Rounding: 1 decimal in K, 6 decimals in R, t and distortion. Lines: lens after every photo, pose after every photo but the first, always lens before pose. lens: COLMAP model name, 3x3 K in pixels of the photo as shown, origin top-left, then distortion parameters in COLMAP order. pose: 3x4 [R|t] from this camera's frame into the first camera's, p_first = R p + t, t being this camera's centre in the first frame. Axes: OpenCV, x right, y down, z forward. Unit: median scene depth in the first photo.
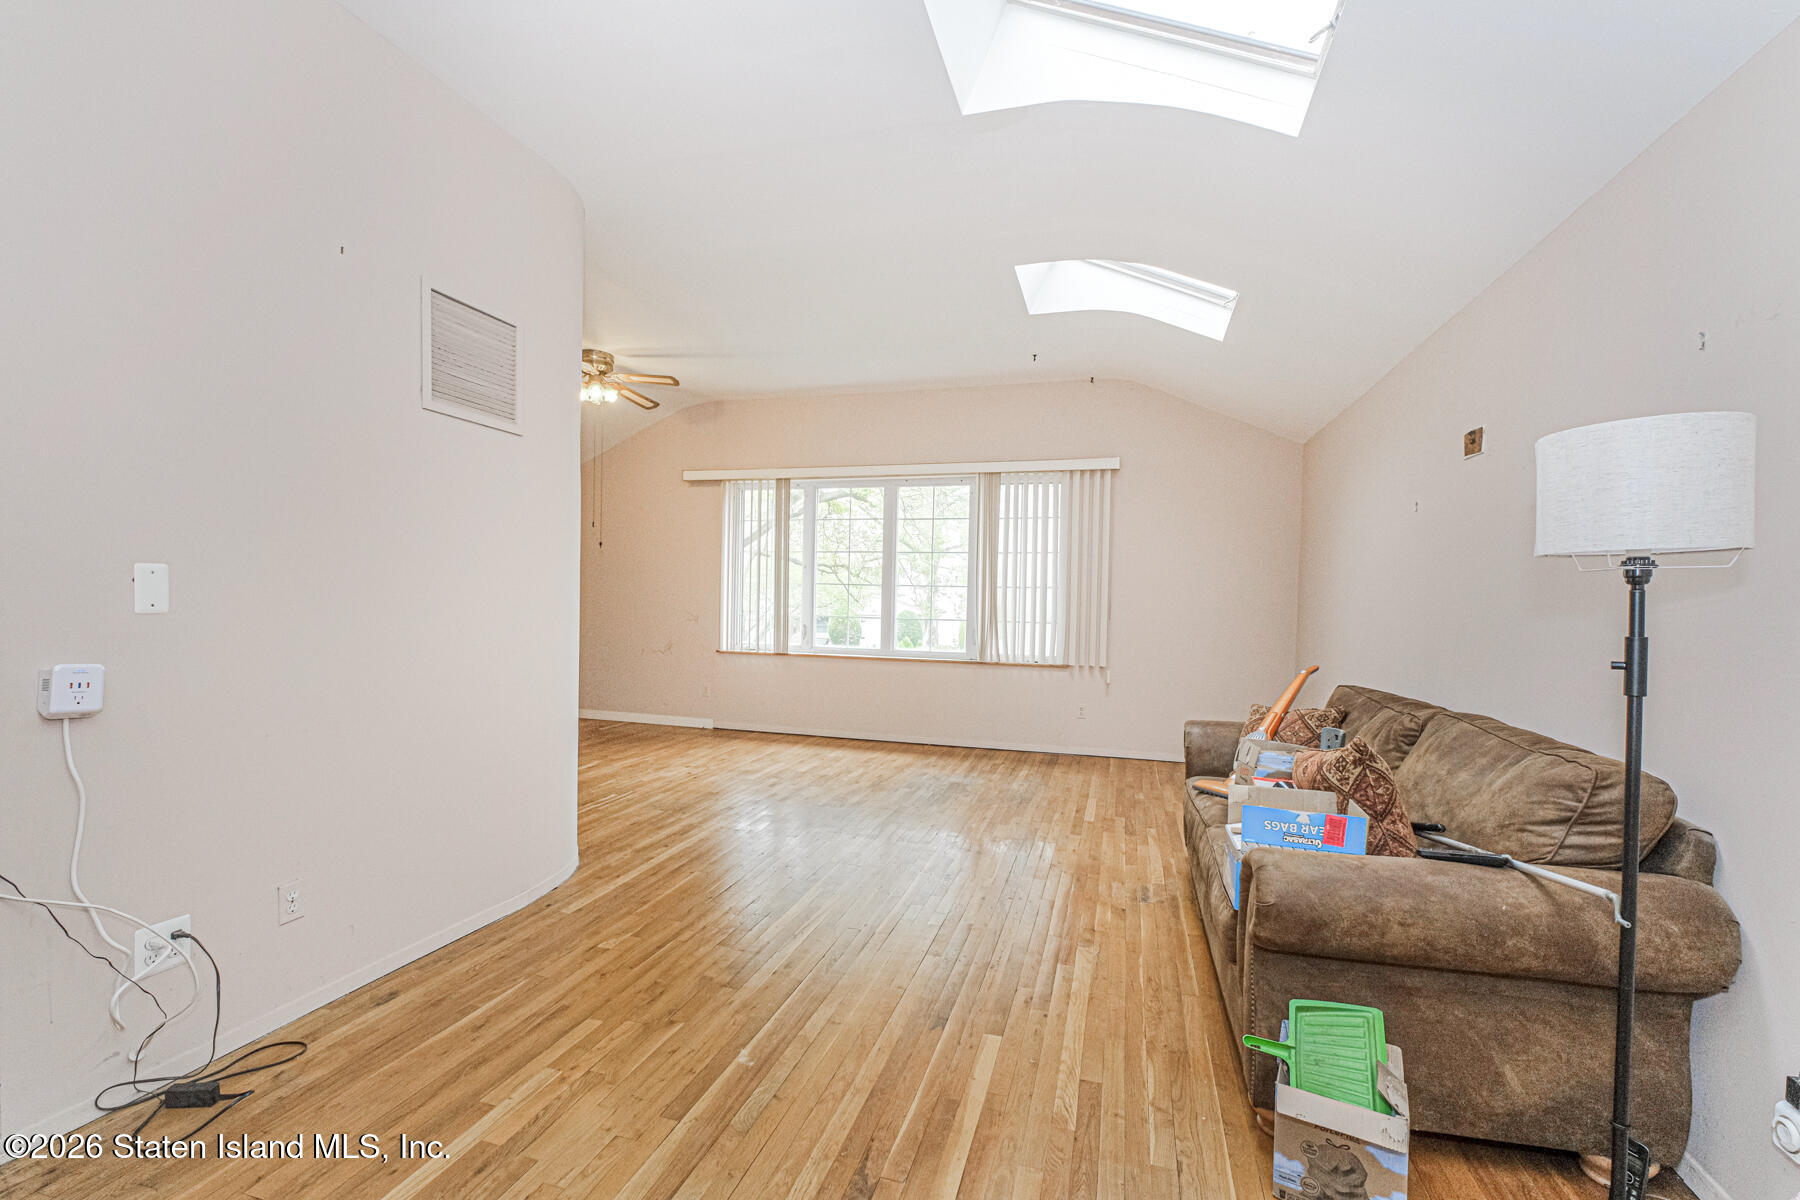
lens RADIAL K [[764.0, 0, 904.6], [0, 764.0, 599.8], [0, 0, 1]] dist [-0.000860, -0.000010]
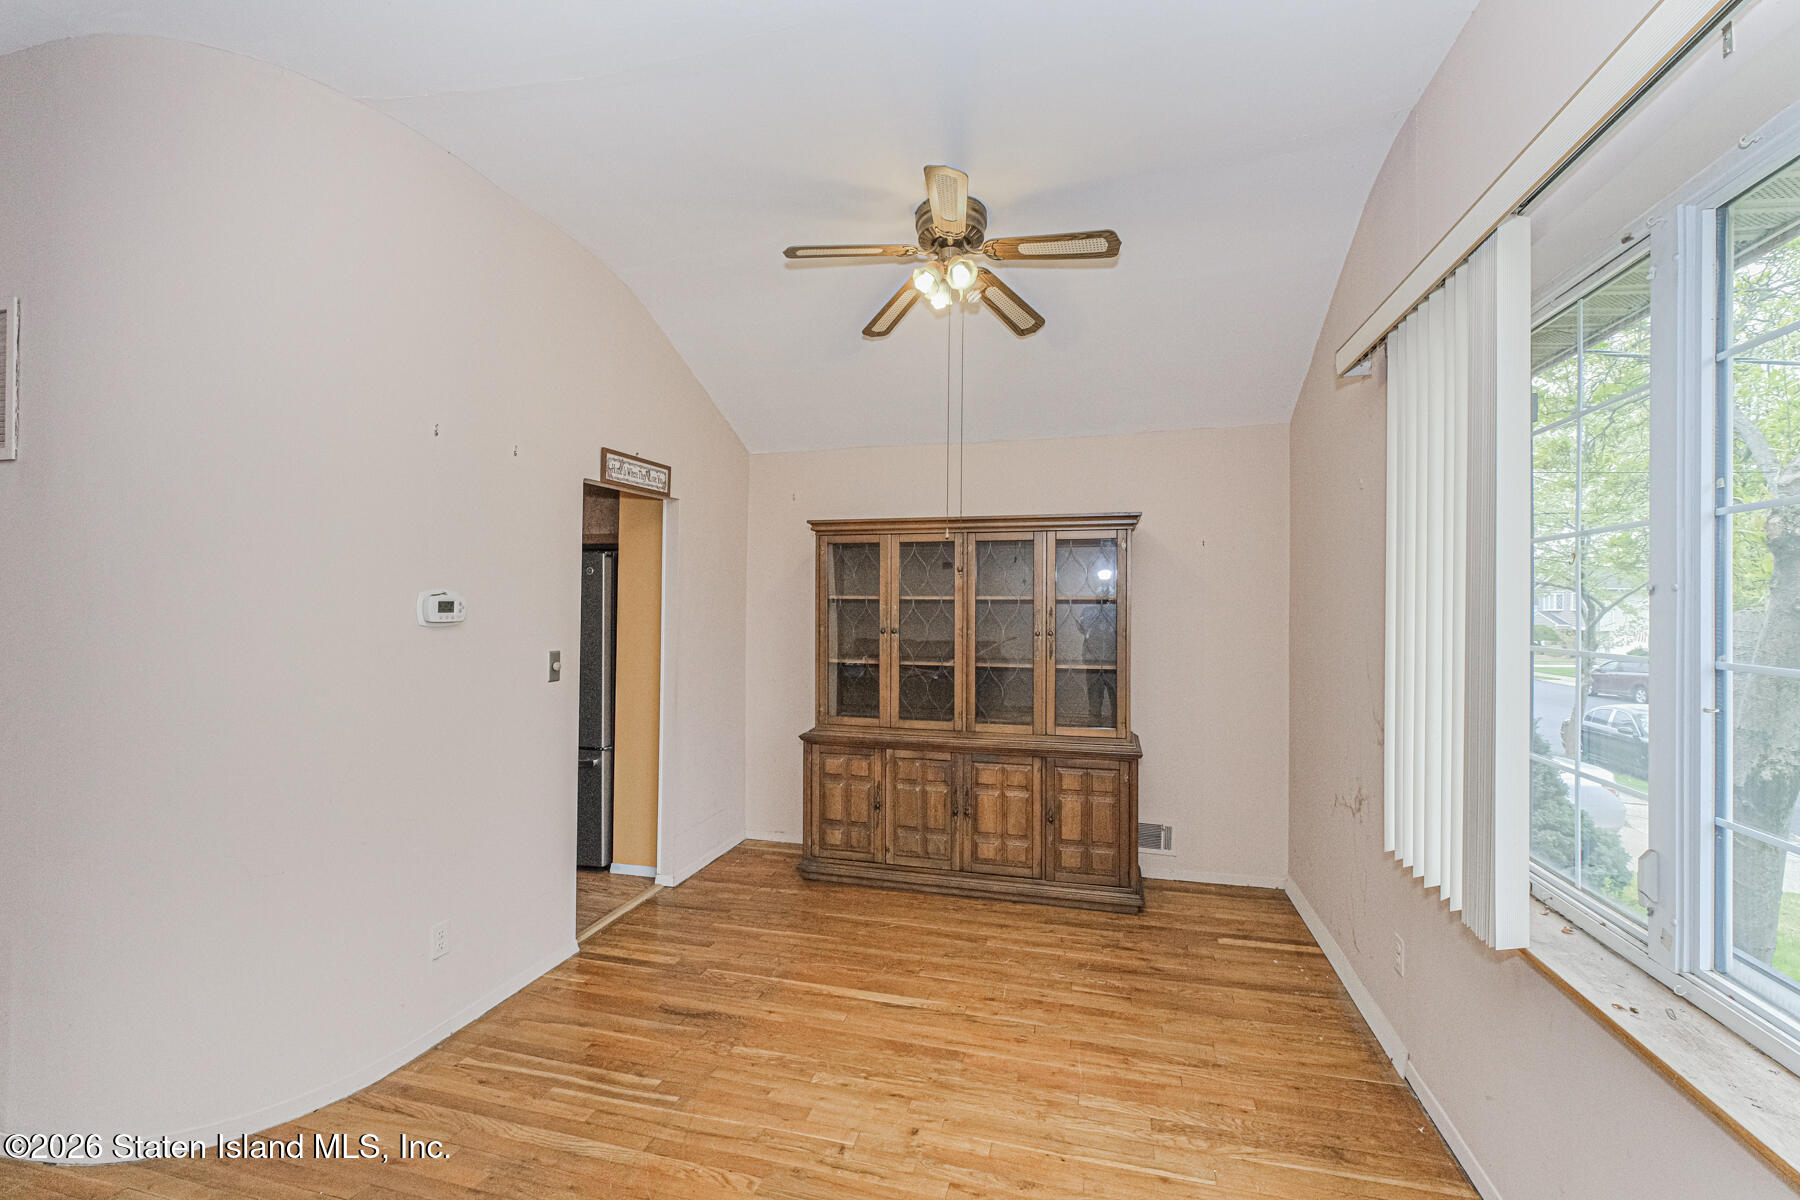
lens RADIAL K [[764.0, 0, 904.6], [0, 764.0, 599.8], [0, 0, 1]] dist [-0.000860, -0.000010]
pose [[0.017315, -0.025004, -0.999537, 0.270396], [-0.010492, 0.999628, -0.025188, -0.103354], [0.999795, 0.010923, 0.017046, 2.369549]]
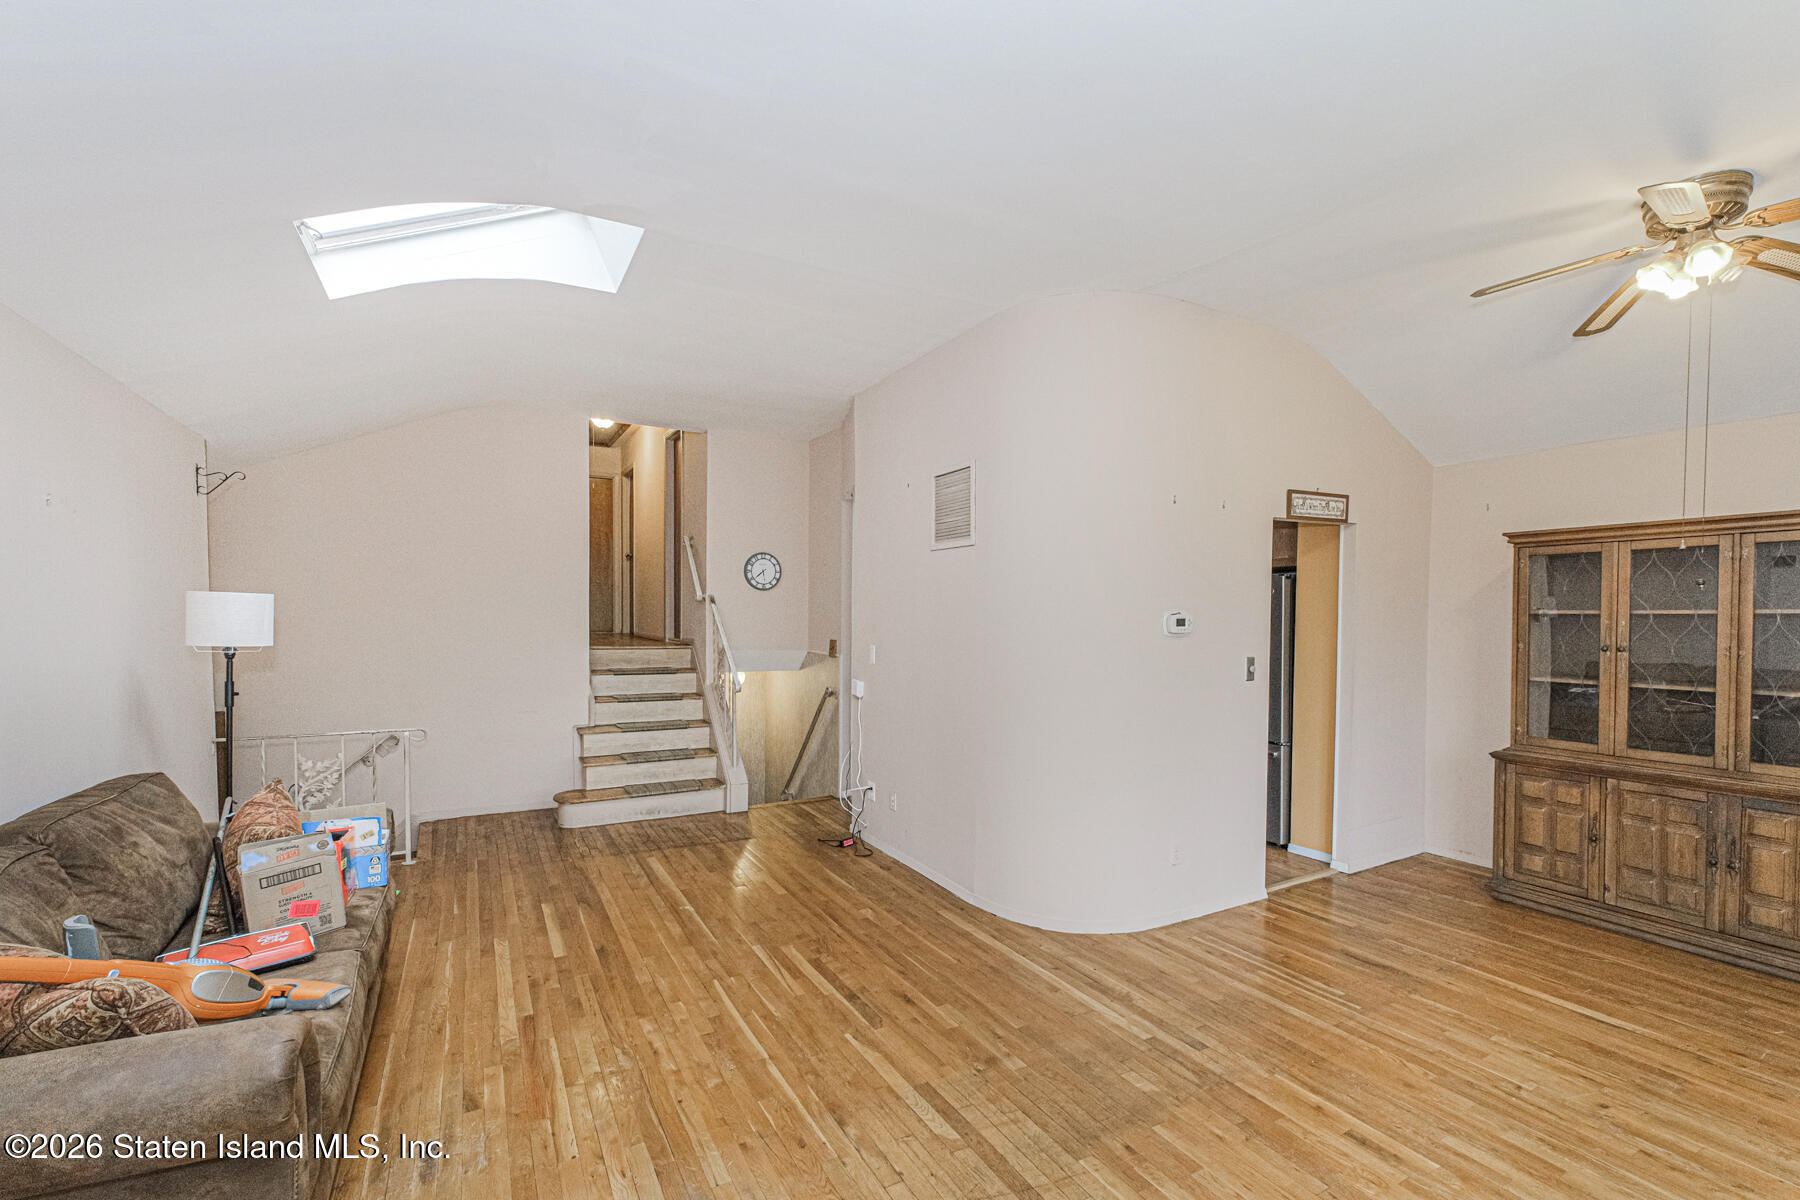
lens RADIAL K [[780.2, 0, 906.6], [0, 780.2, 636.2], [0, 0, 1]] dist [-0.002330, 0.000482]
pose [[-0.701365, -0.002676, -0.712797, 0.709330], [-0.018837, 0.999713, 0.014783, -0.098350], [0.712553, 0.023795, -0.701214, 2.454783]]
